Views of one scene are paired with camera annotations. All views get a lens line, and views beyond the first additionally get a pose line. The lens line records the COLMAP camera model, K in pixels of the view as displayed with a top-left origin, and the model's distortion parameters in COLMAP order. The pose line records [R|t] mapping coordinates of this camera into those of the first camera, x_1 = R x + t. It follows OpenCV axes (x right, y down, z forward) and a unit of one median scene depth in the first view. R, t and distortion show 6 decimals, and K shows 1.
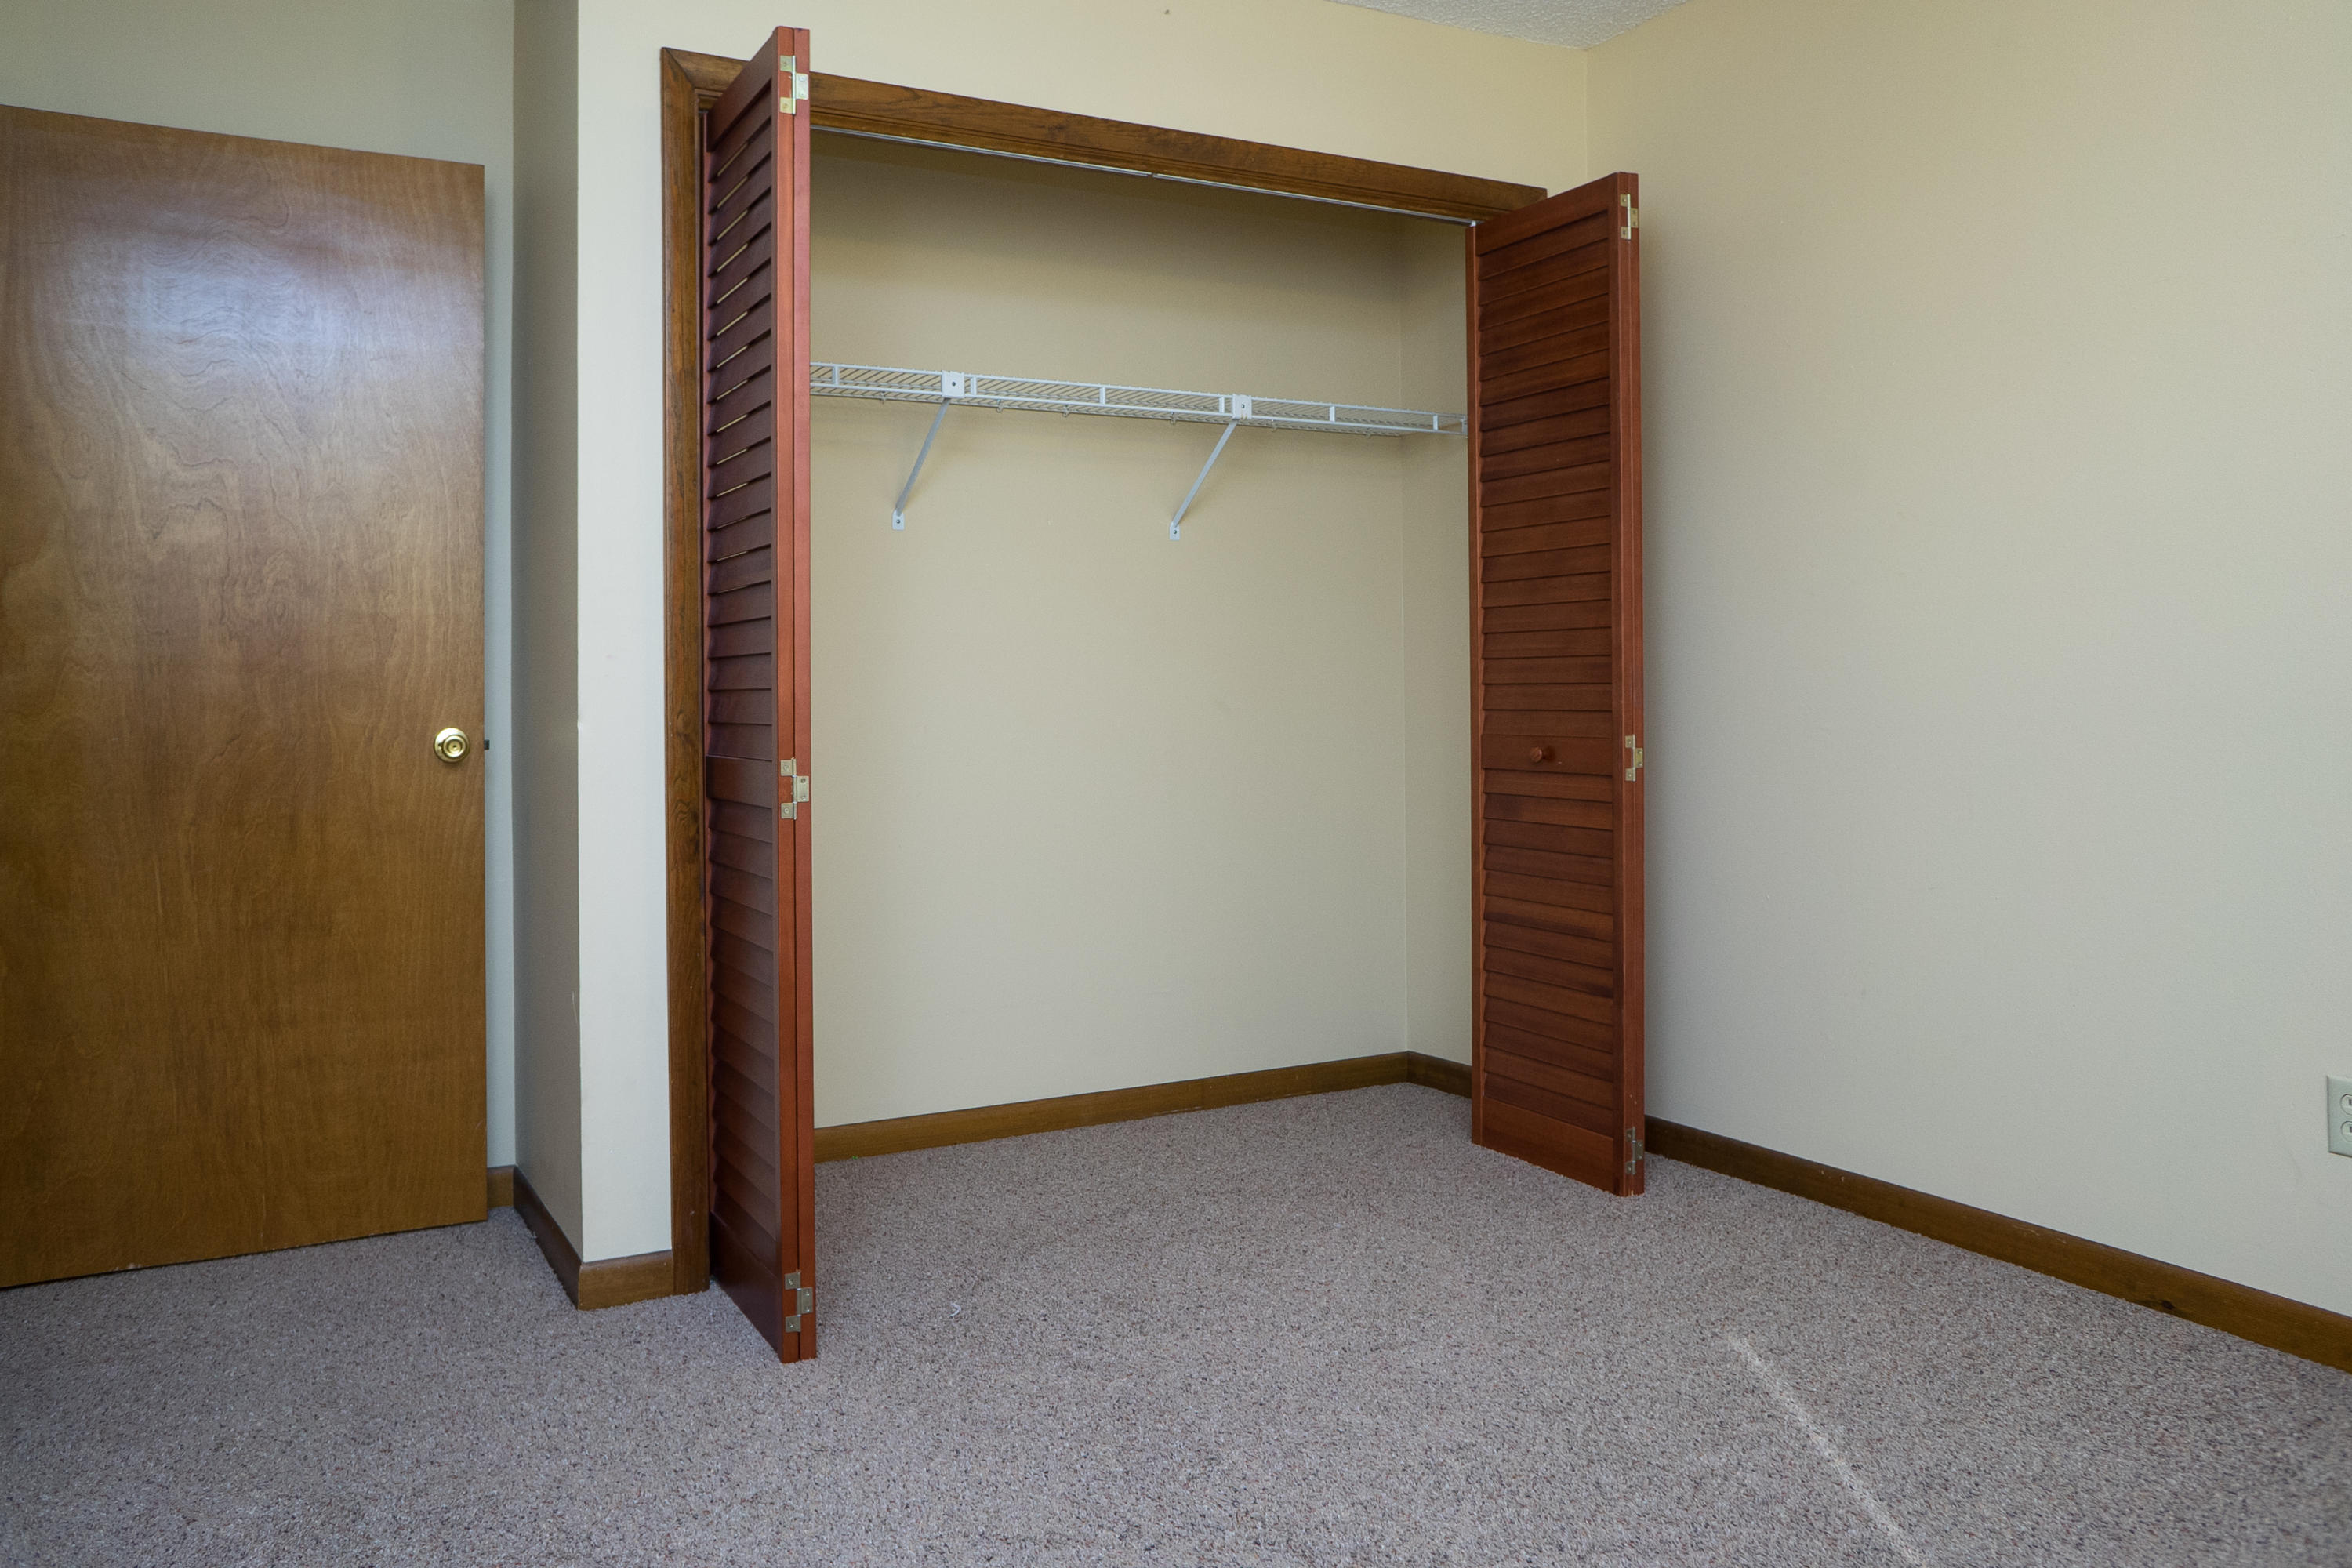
lens RADIAL K [[1674.3, 0, 1135.5], [0, 1674.3, 756.5], [0, 0, 1]] dist [-0.050489, 0.002592]
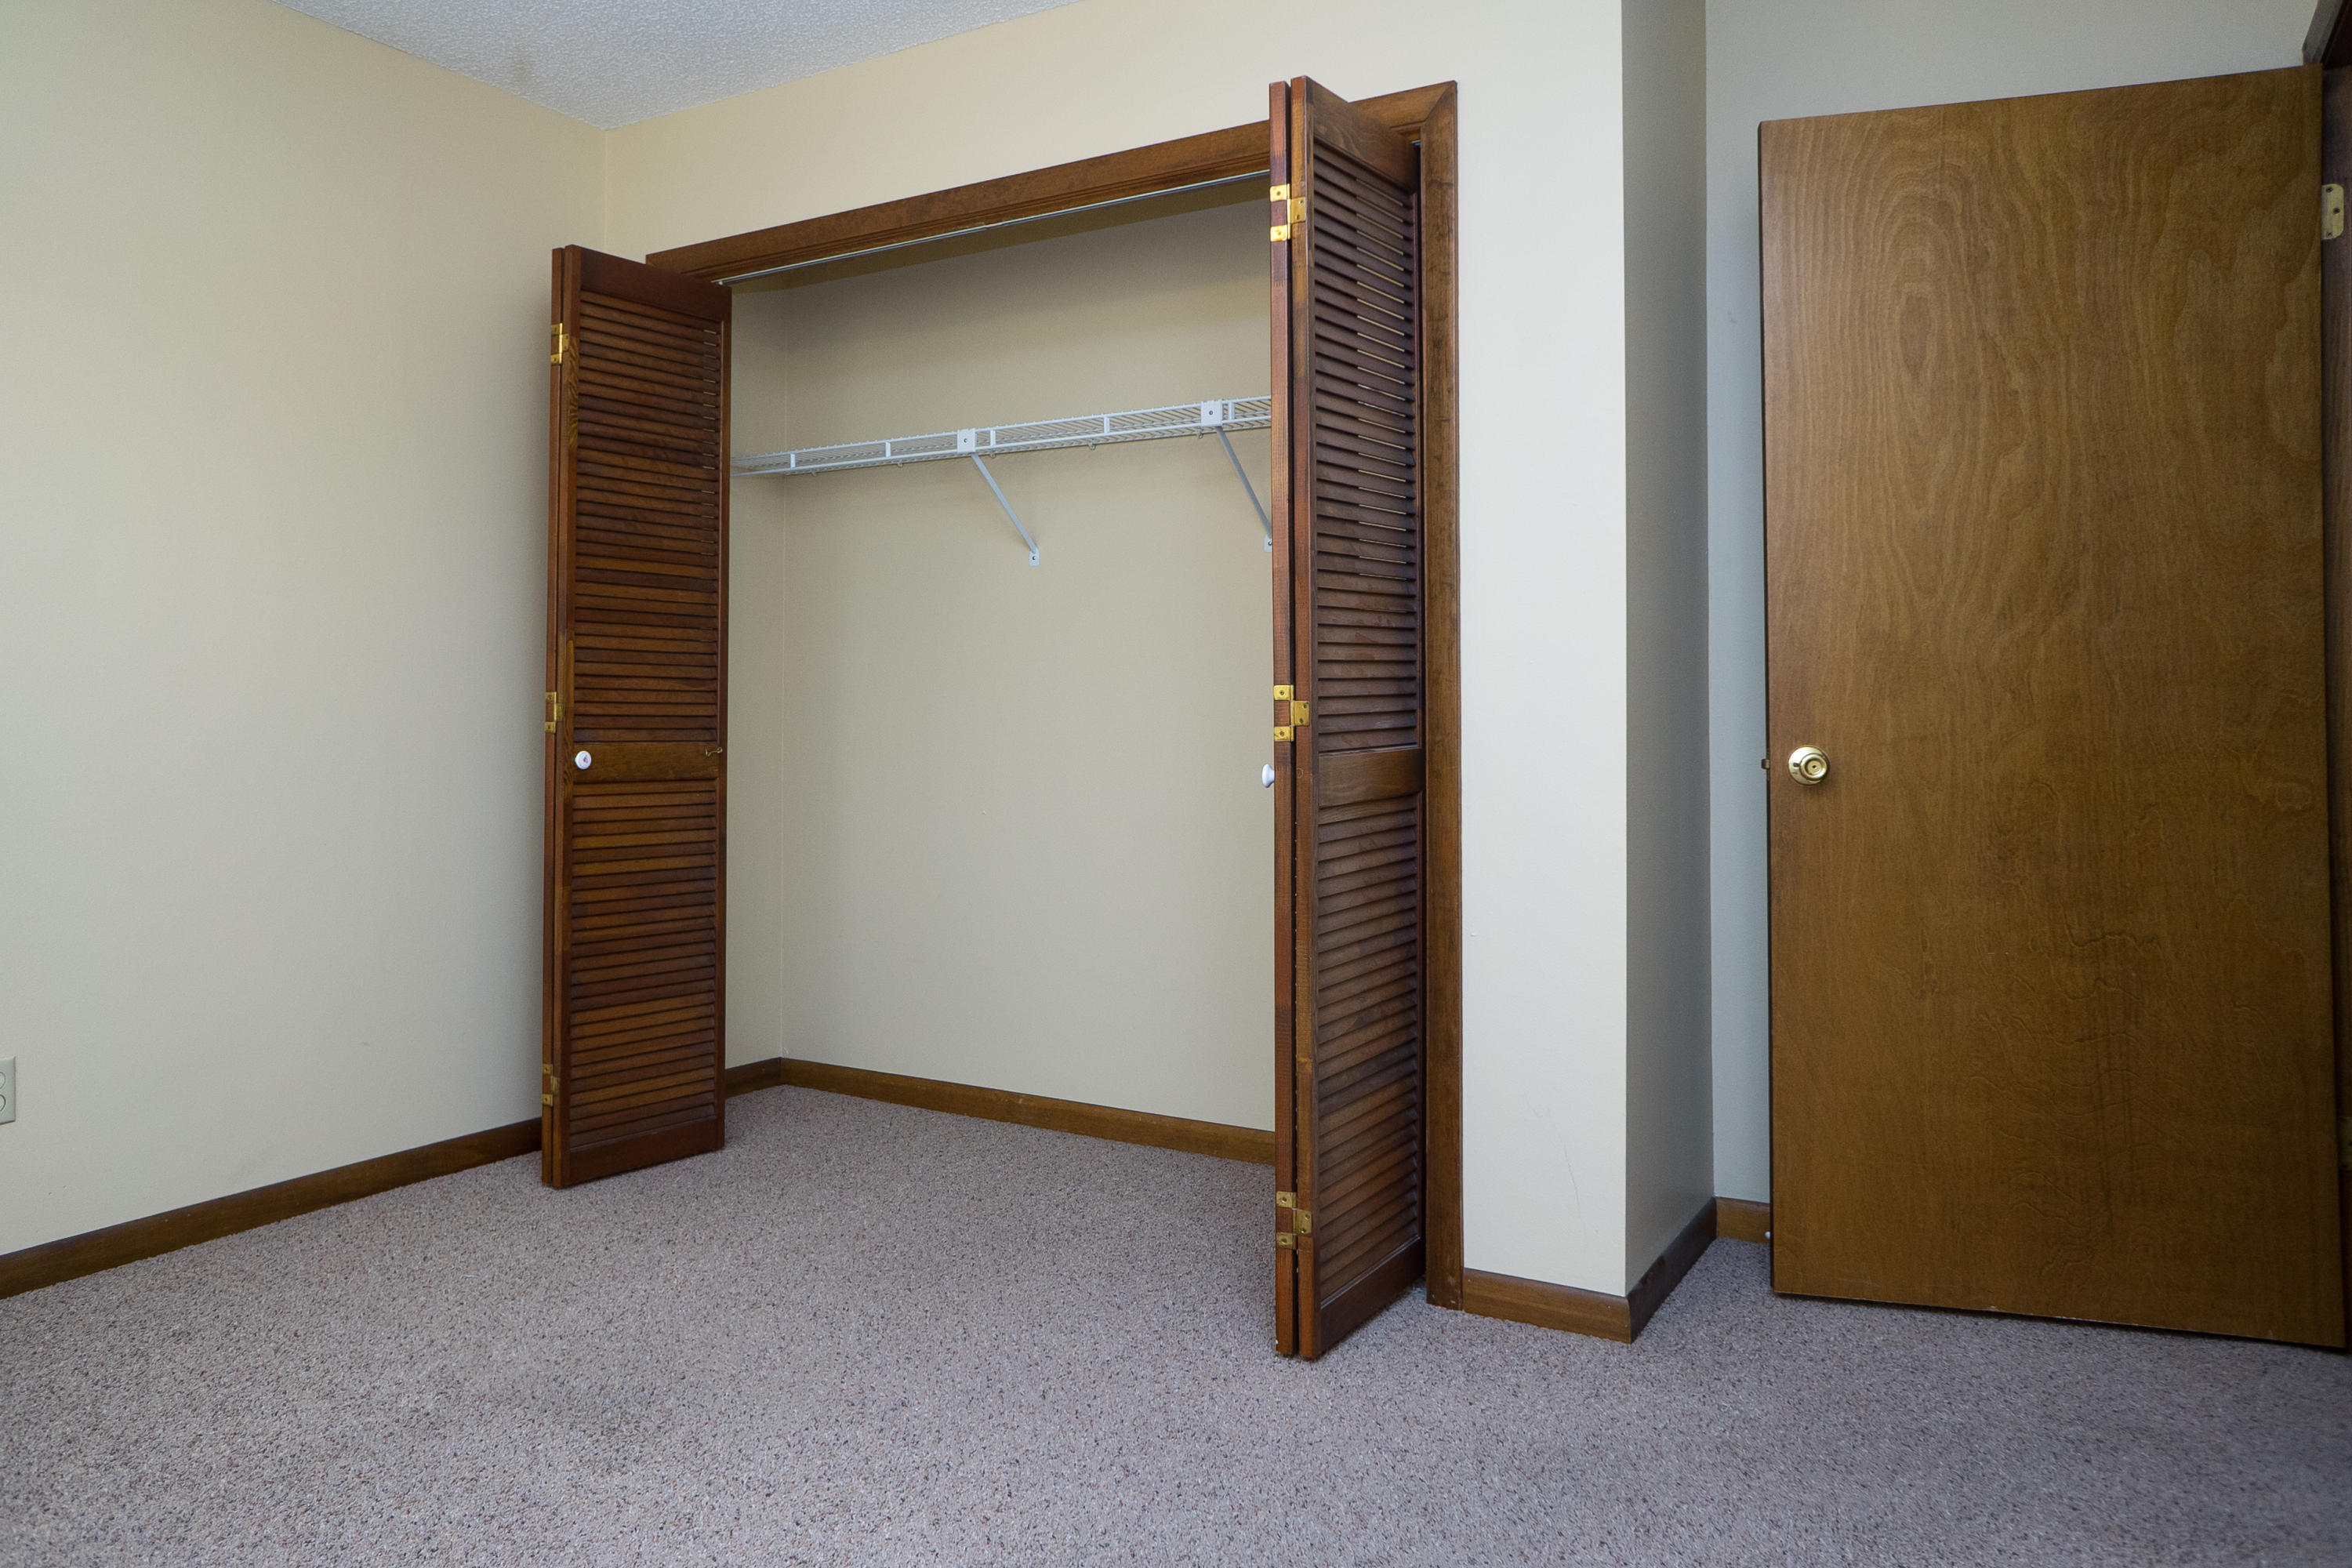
lens RADIAL K [[1674.3, 0, 1135.5], [0, 1674.3, 756.5], [0, 0, 1]] dist [-0.050489, 0.002592]
pose [[0.506673, 0.036117, -0.861382, 0.898807], [-0.032113, 0.999219, 0.023007, -0.036282], [0.861540, 0.016004, 0.507437, 0.503299]]
